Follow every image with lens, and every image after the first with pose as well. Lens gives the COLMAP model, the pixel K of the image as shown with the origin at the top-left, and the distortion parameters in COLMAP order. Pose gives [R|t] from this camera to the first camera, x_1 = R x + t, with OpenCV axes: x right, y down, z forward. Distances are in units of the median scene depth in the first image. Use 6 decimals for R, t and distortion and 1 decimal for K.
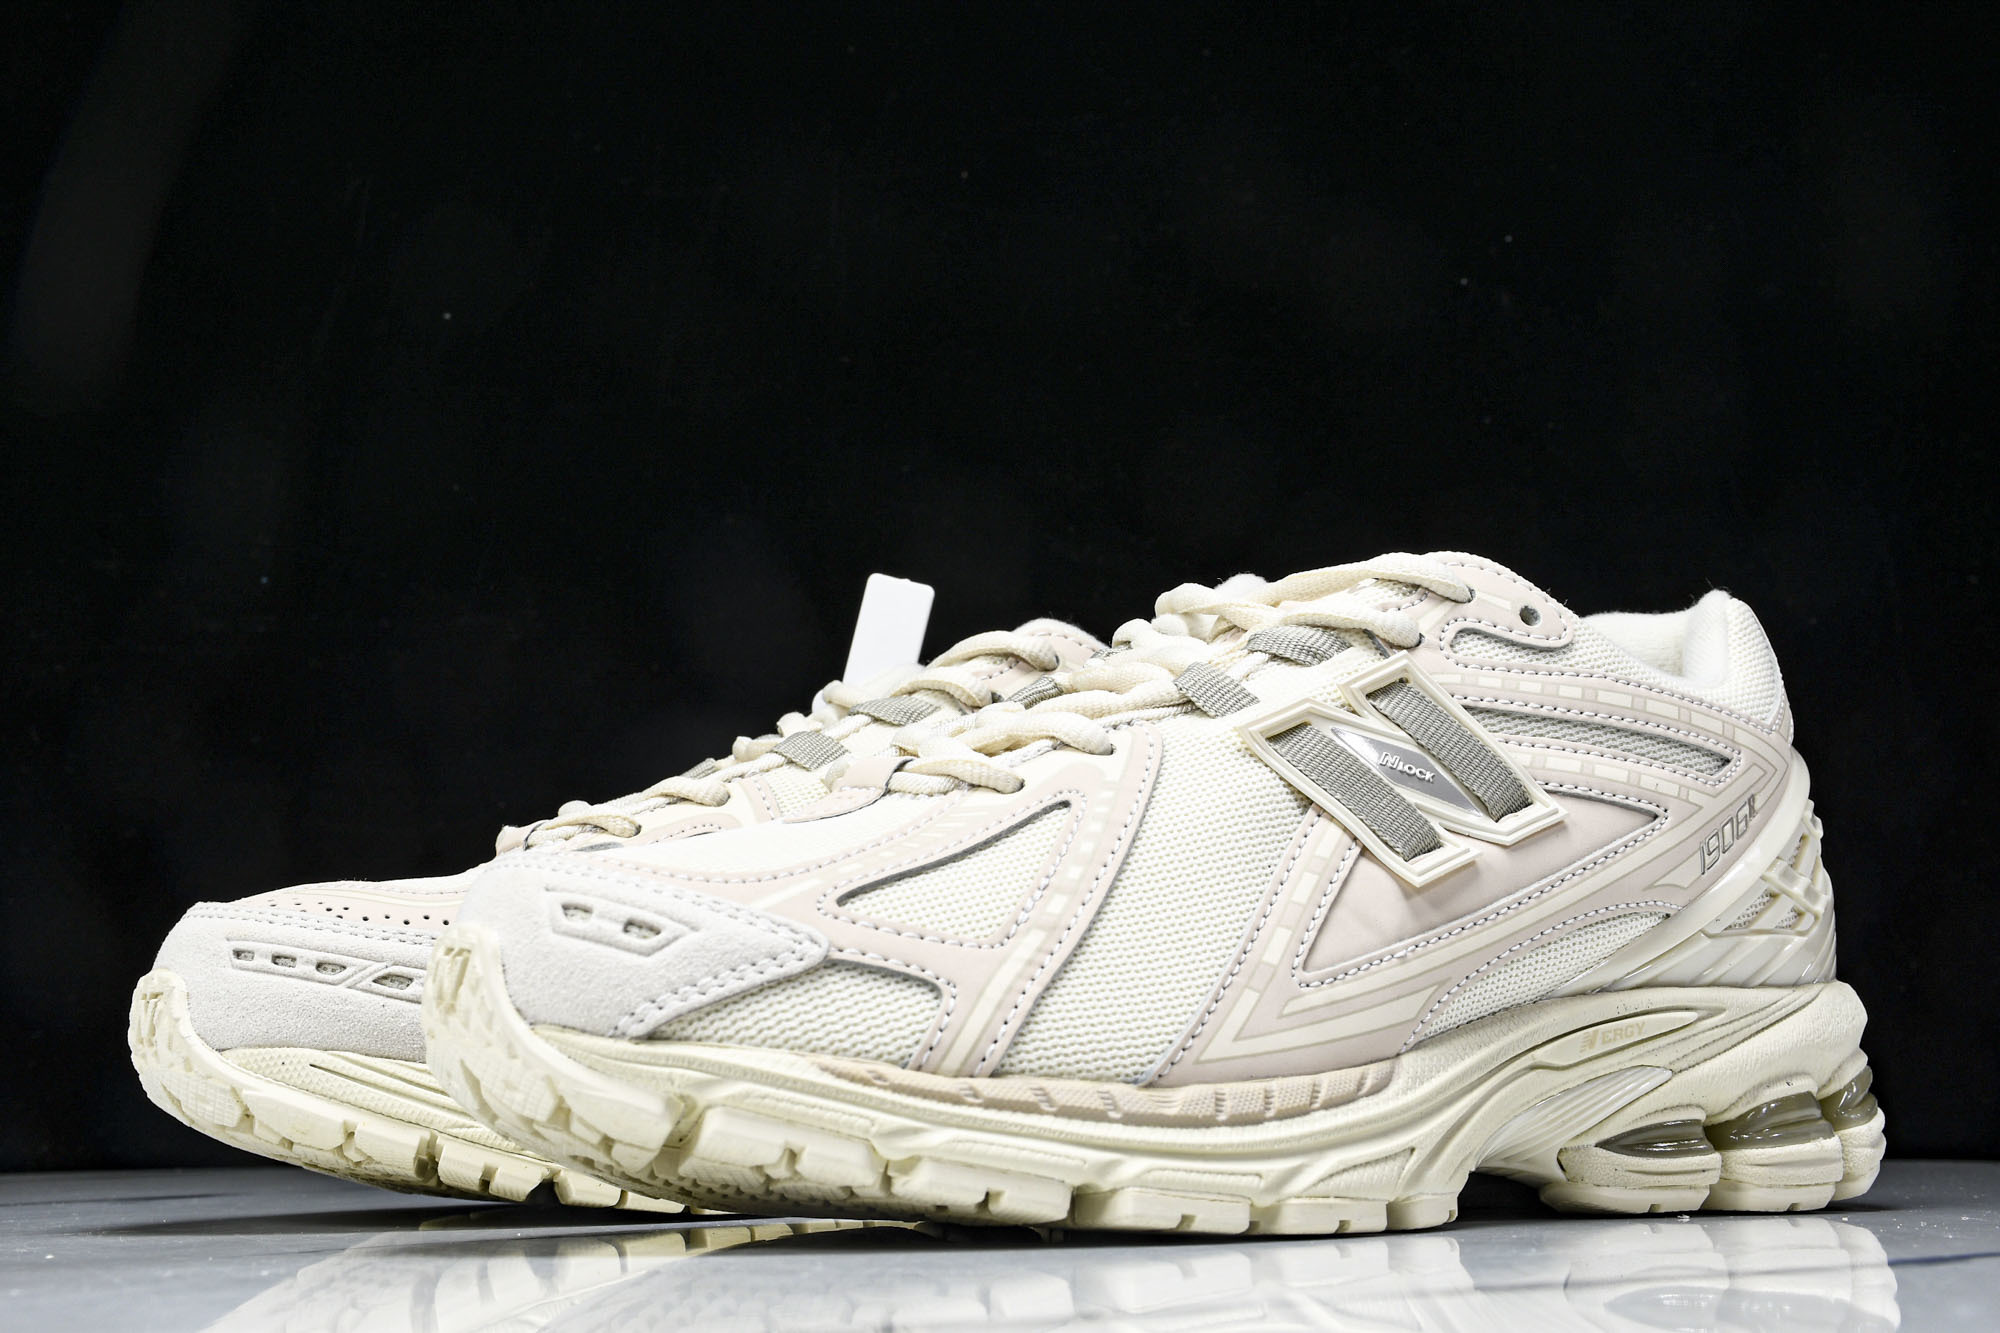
lens RADIAL K [[2999.5, 0, 949.4], [0, 2999.5, 582.9], [0, 0, 1]] dist [0.041854, 0.000000]
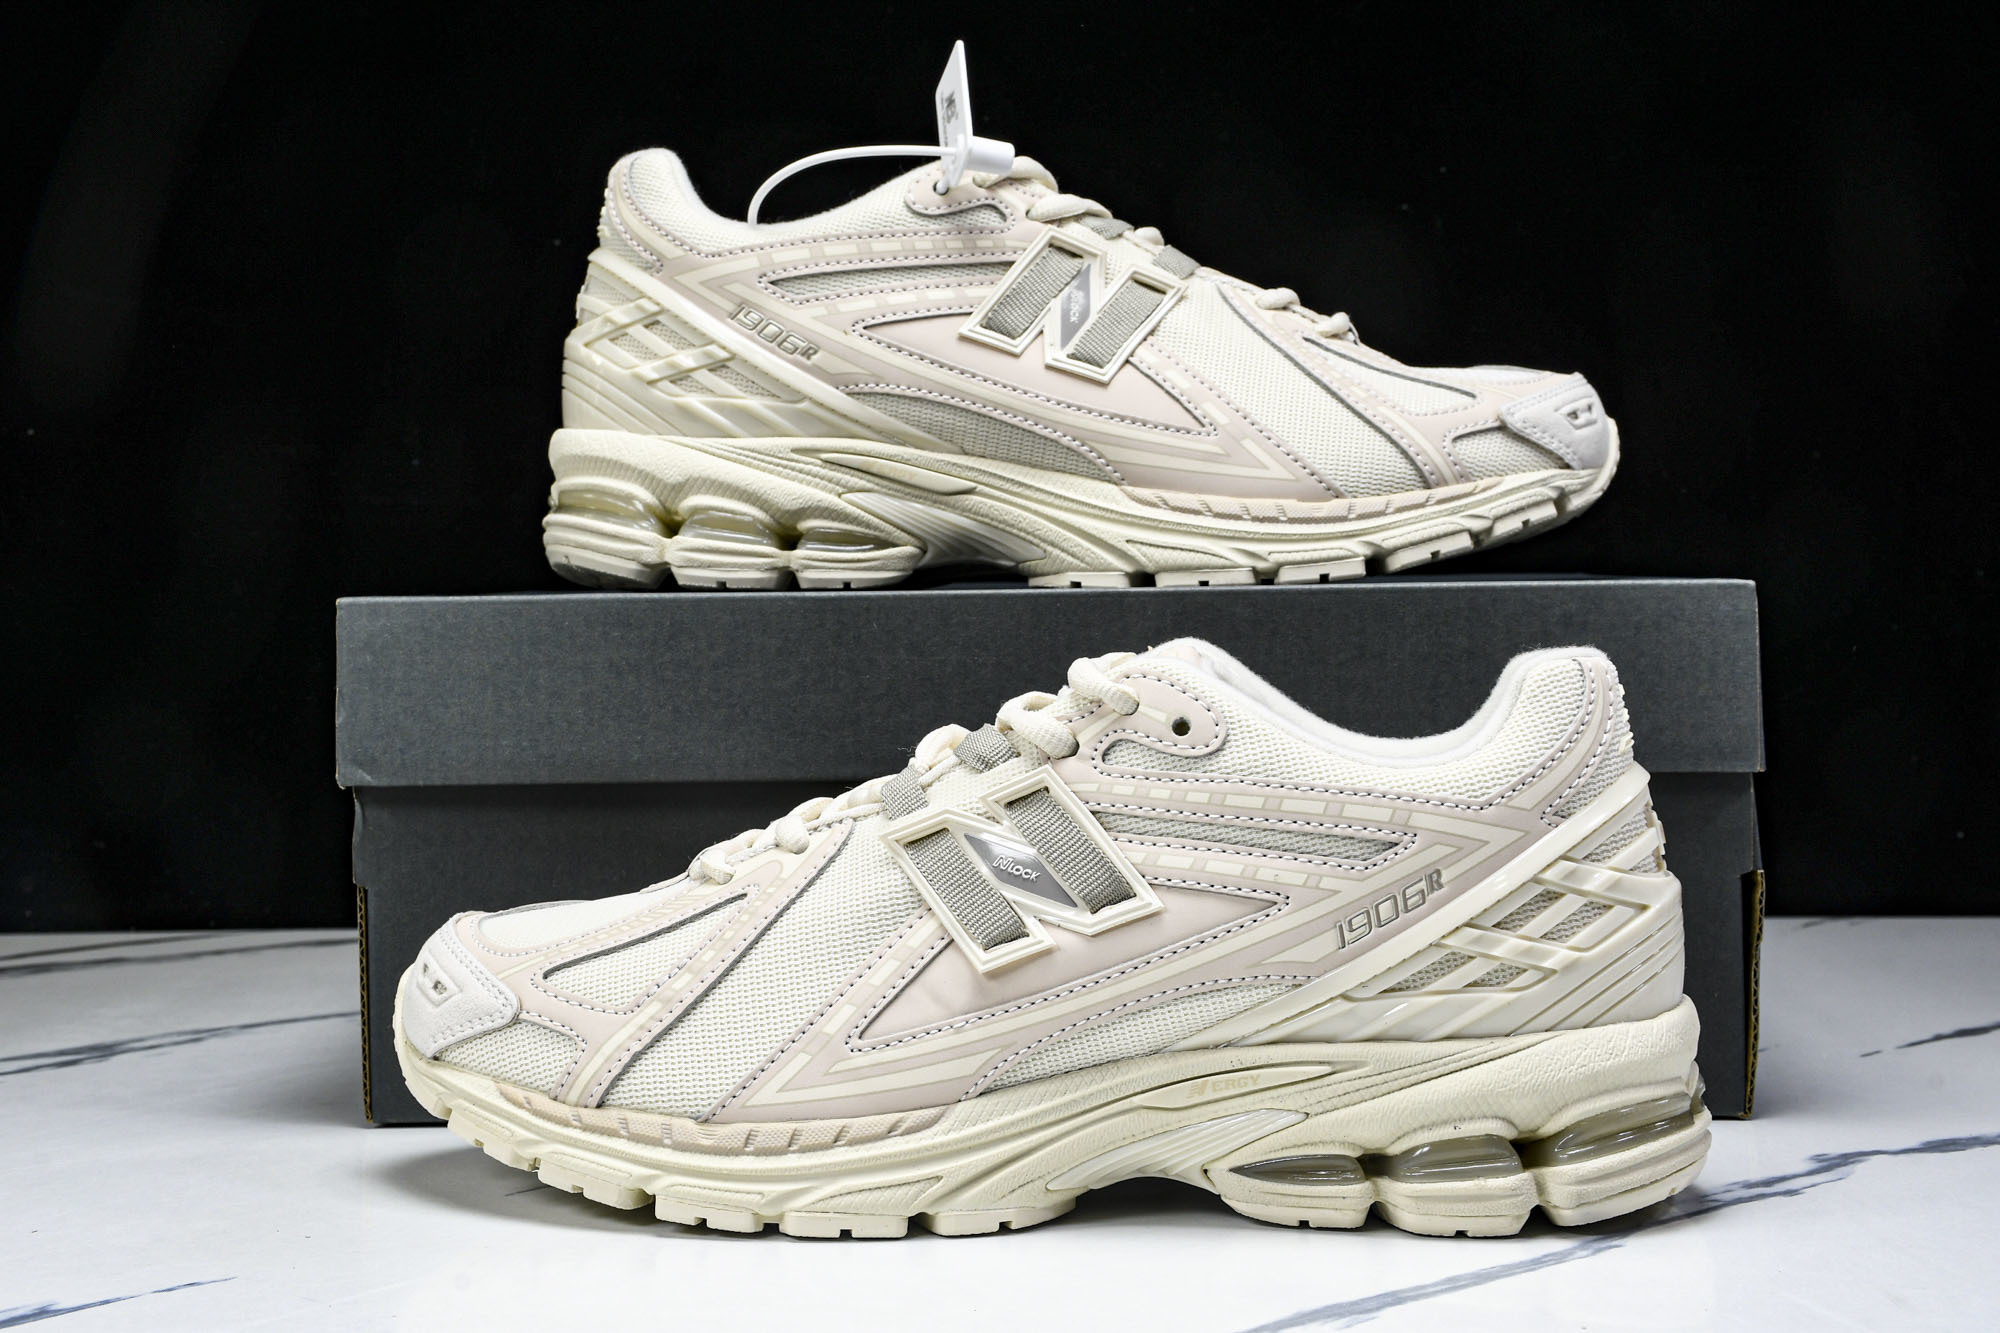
lens RADIAL K [[2999.5, 0, 968.6], [0, 2999.5, 607.6], [0, 0, 1]] dist [0.041854, 0.000000]
pose [[0.693504, 0.019431, -0.720191, 1.090188], [0.135141, 0.978384, 0.156530, -0.256156], [0.707665, -0.205882, 0.675887, 0.170083]]
